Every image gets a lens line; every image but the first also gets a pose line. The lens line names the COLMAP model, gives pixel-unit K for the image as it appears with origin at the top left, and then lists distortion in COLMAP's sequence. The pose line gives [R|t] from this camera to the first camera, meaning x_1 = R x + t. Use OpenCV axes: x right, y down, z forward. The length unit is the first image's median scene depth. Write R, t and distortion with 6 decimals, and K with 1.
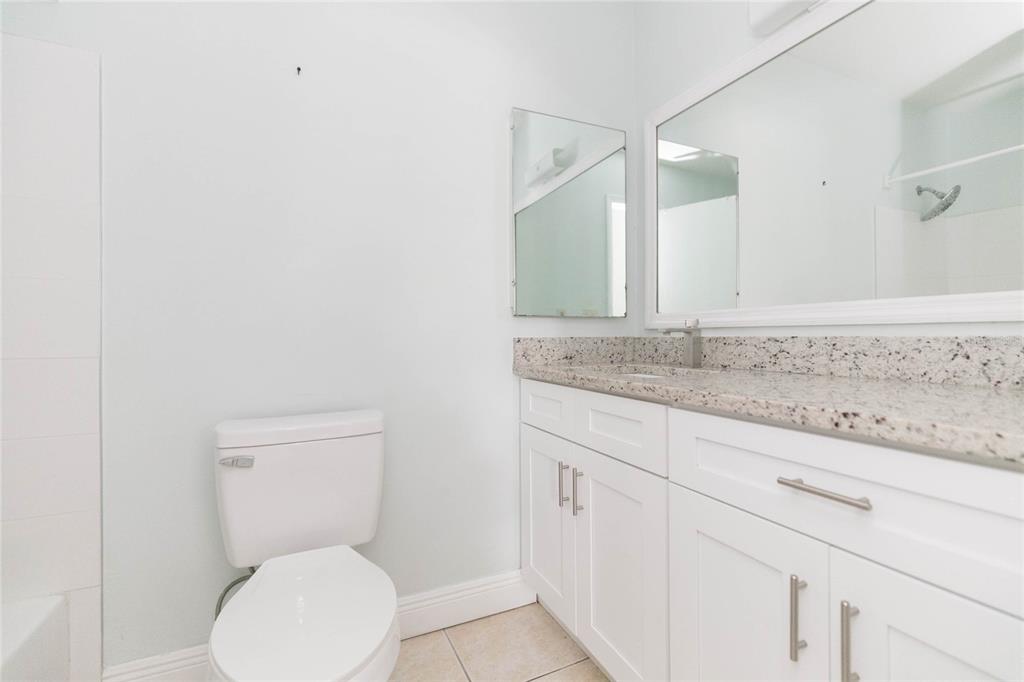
lens RADIAL K [[472.1, 0, 511.1], [0, 472.1, 342.8], [0, 0, 1]] dist [0.008930, -0.001312]
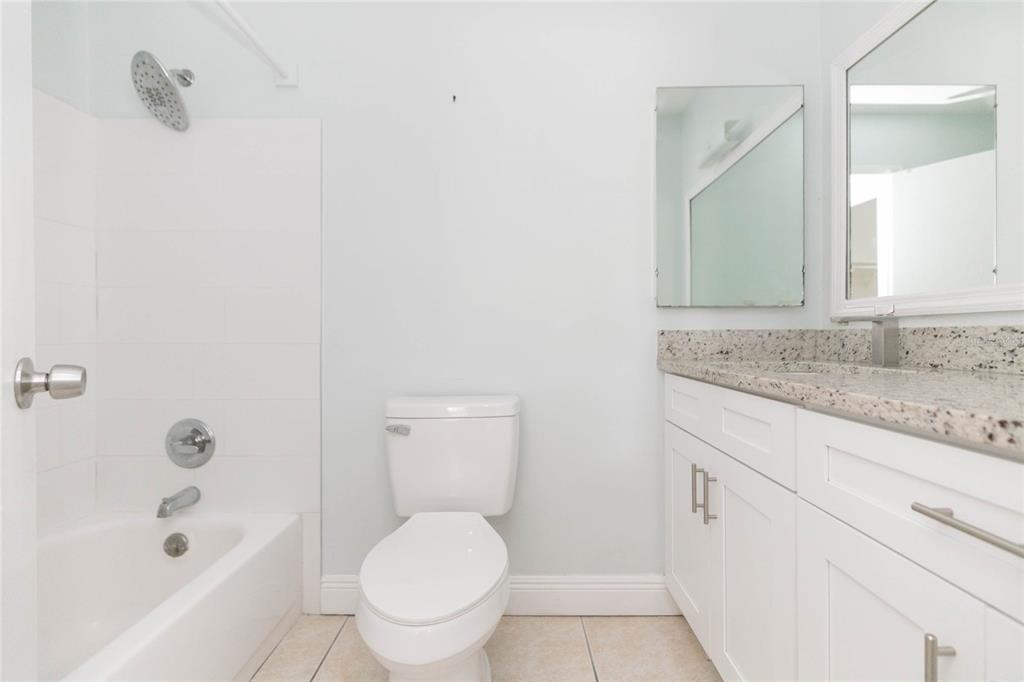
lens RADIAL K [[472.1, 0, 512.2], [0, 472.1, 343.0], [0, 0, 1]] dist [0.008930, -0.001312]
pose [[0.901521, 0.008661, -0.432648, 0.181505], [-0.008771, 0.999960, 0.001742, 0.018920], [0.432646, 0.002224, 0.901561, 0.020503]]
